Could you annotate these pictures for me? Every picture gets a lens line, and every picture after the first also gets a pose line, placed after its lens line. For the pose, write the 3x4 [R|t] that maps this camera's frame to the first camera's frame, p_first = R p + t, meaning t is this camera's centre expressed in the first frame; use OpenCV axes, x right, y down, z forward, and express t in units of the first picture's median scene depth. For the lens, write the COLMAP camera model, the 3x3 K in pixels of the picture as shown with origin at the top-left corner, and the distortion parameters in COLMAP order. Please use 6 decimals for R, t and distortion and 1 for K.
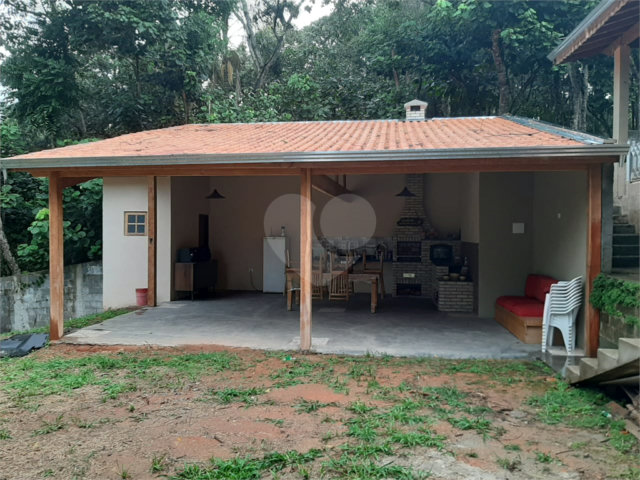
lens RADIAL K [[505.4, 0, 314.7], [0, 505.4, 238.5], [0, 0, 1]] dist [0.064815, -0.113844]
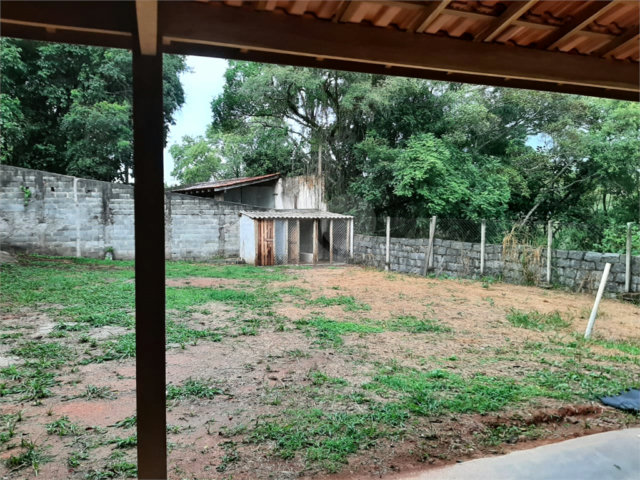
lens RADIAL K [[505.4, 0, 314.7], [0, 505.4, 238.5], [0, 0, 1]] dist [0.064815, -0.113844]
pose [[-0.884178, 0.020526, -0.466698, 0.067542], [-0.003910, 0.998674, 0.051332, -0.009038], [0.467133, 0.047211, -0.882926, 1.982339]]
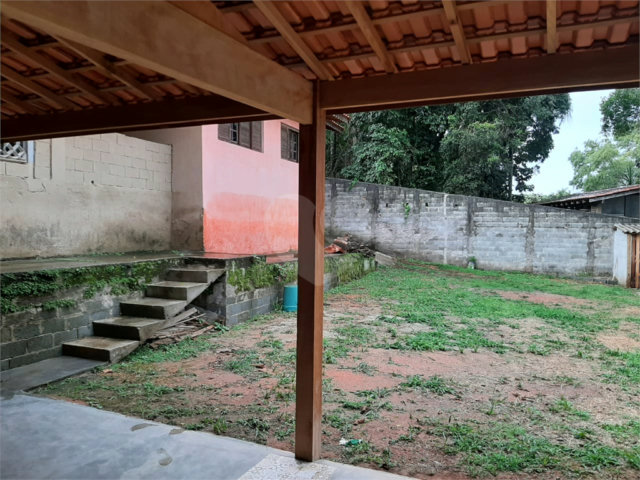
lens RADIAL K [[505.4, 0, 314.7], [0, 505.4, 238.5], [0, 0, 1]] dist [0.064815, -0.113844]
pose [[-0.957967, -0.019181, 0.286236, -0.235138], [-0.009241, 0.999308, 0.036037, -0.023734], [-0.286729, 0.031877, -0.957481, 2.146938]]
